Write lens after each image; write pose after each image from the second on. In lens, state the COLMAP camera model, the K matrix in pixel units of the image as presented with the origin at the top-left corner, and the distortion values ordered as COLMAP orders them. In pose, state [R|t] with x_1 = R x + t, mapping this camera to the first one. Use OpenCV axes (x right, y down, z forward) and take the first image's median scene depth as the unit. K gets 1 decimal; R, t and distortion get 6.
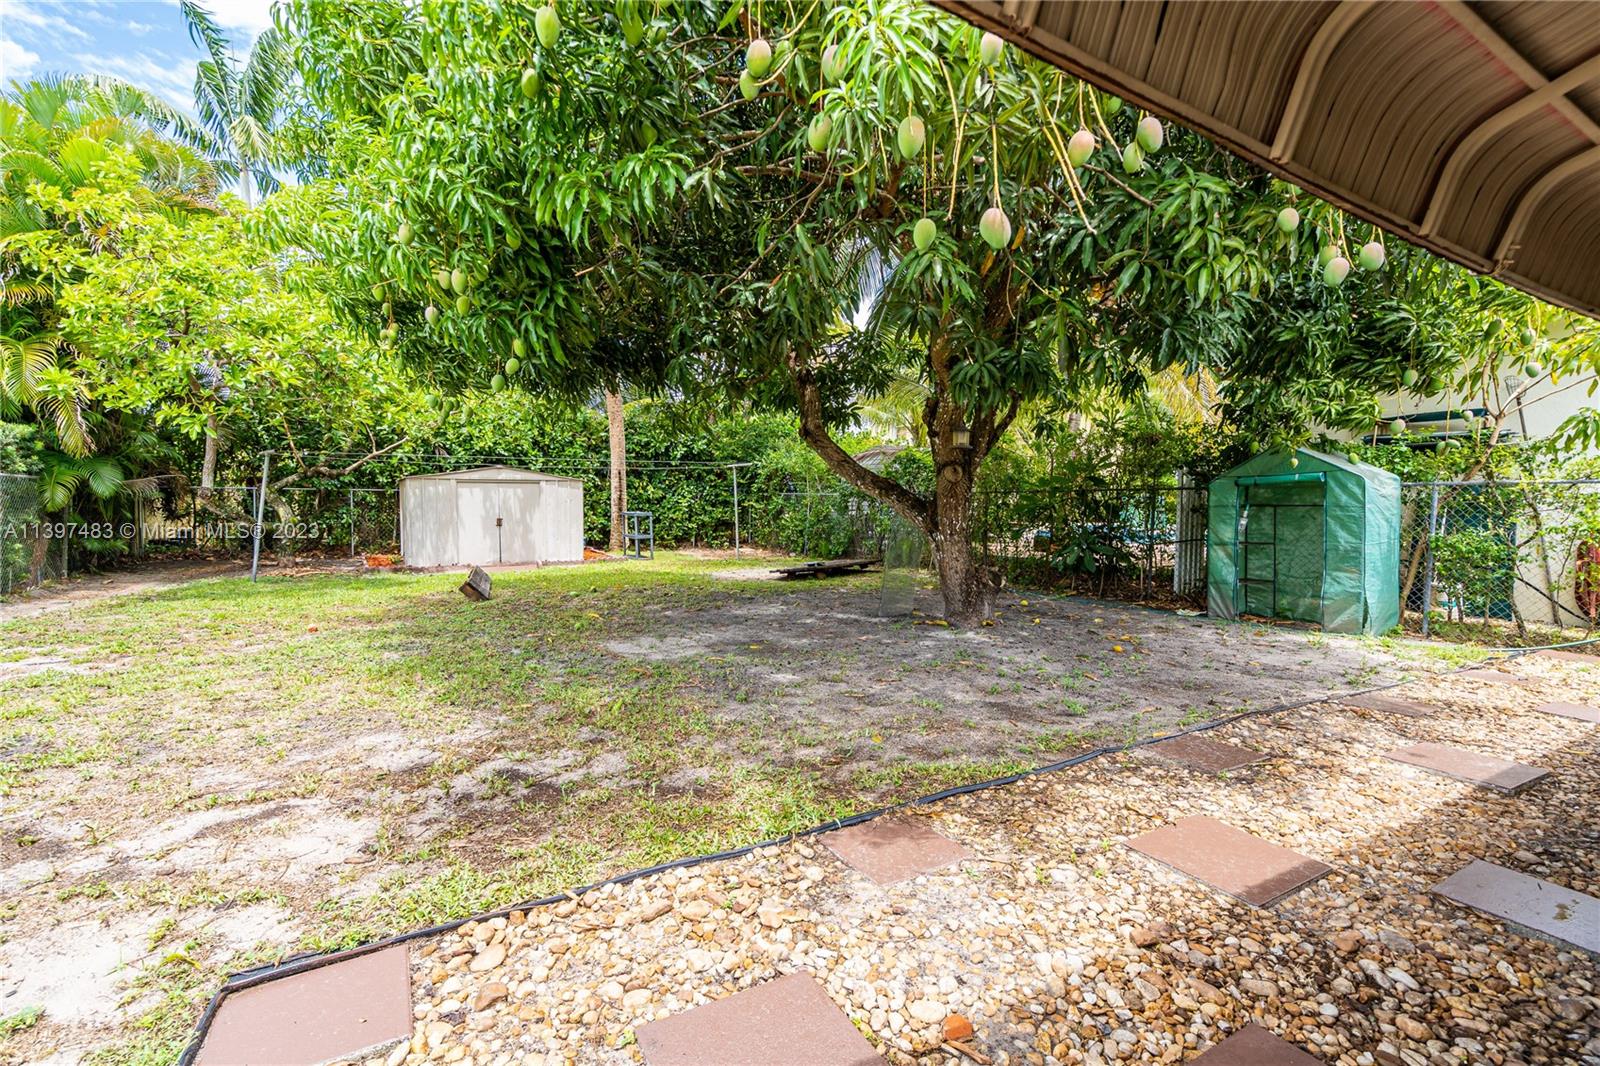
lens RADIAL K [[727.9, 0, 803.7], [0, 727.9, 532.7], [0, 0, 1]] dist [-0.001403, -0.000152]
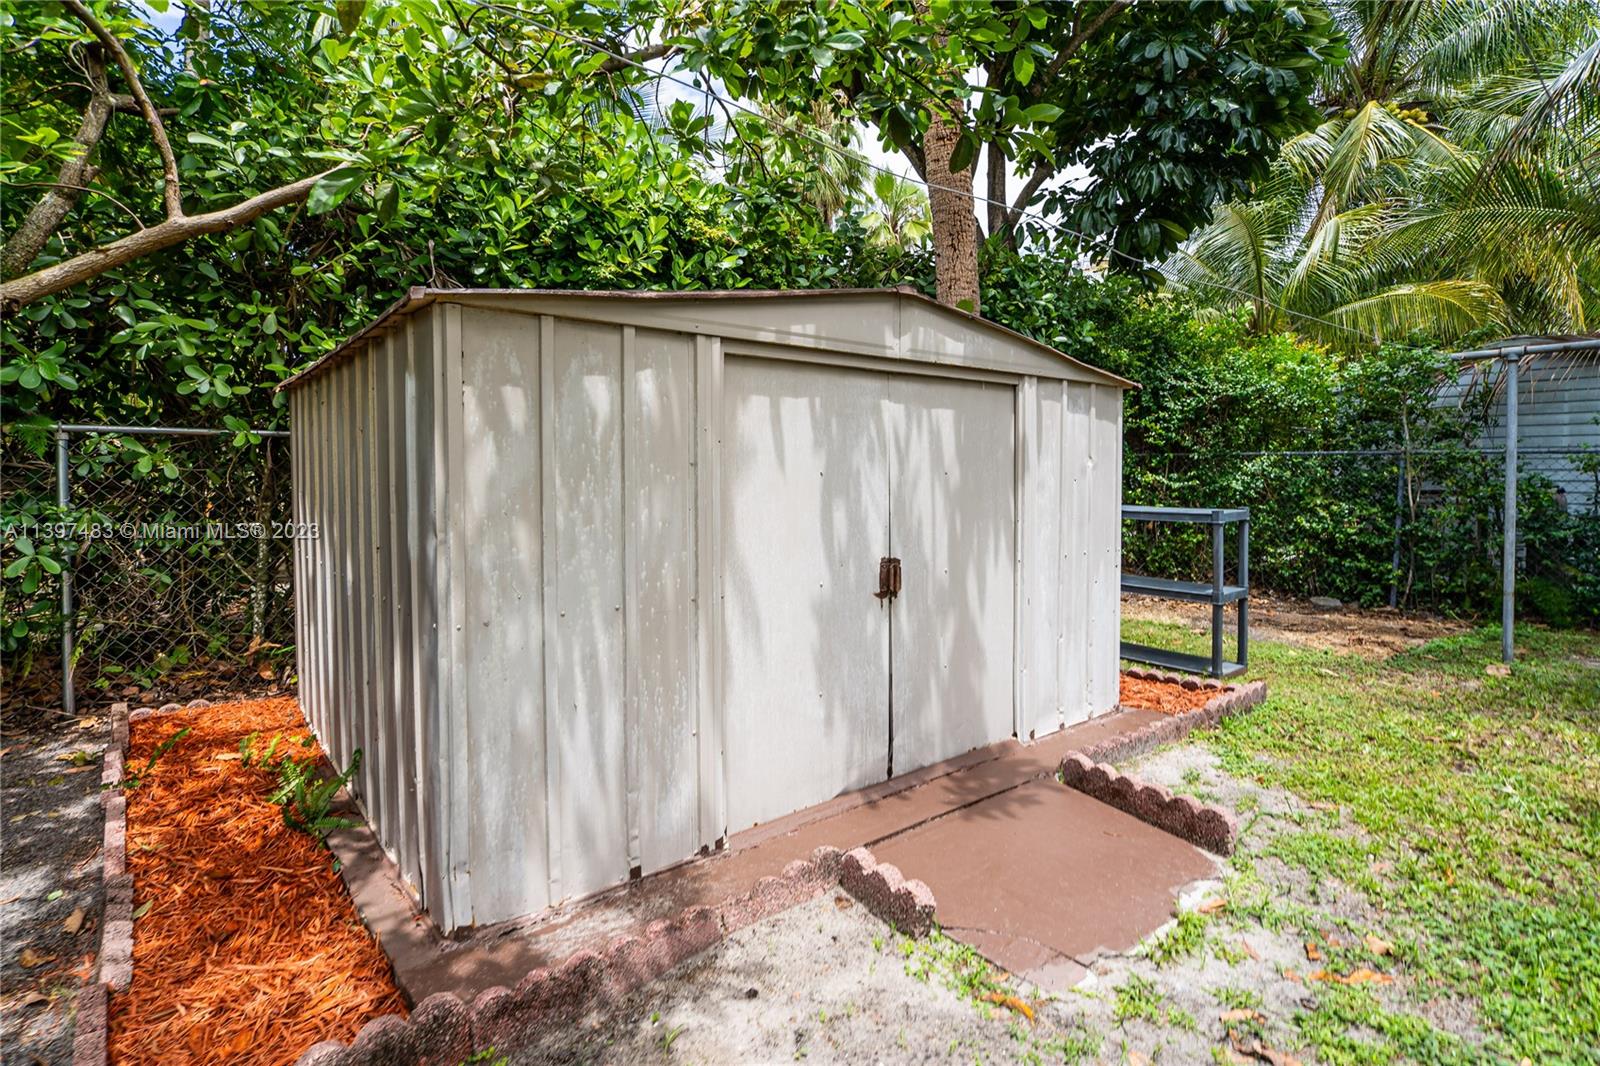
lens RADIAL K [[802.7, 0, 796.5], [0, 802.7, 530.3], [0, 0, 1]] dist [0.001884, 0.001140]
pose [[0.990896, -0.002823, 0.134600, -0.424446], [0.004049, 0.999953, -0.008835, -0.023006], [-0.134569, 0.009299, 0.990861, 0.713996]]
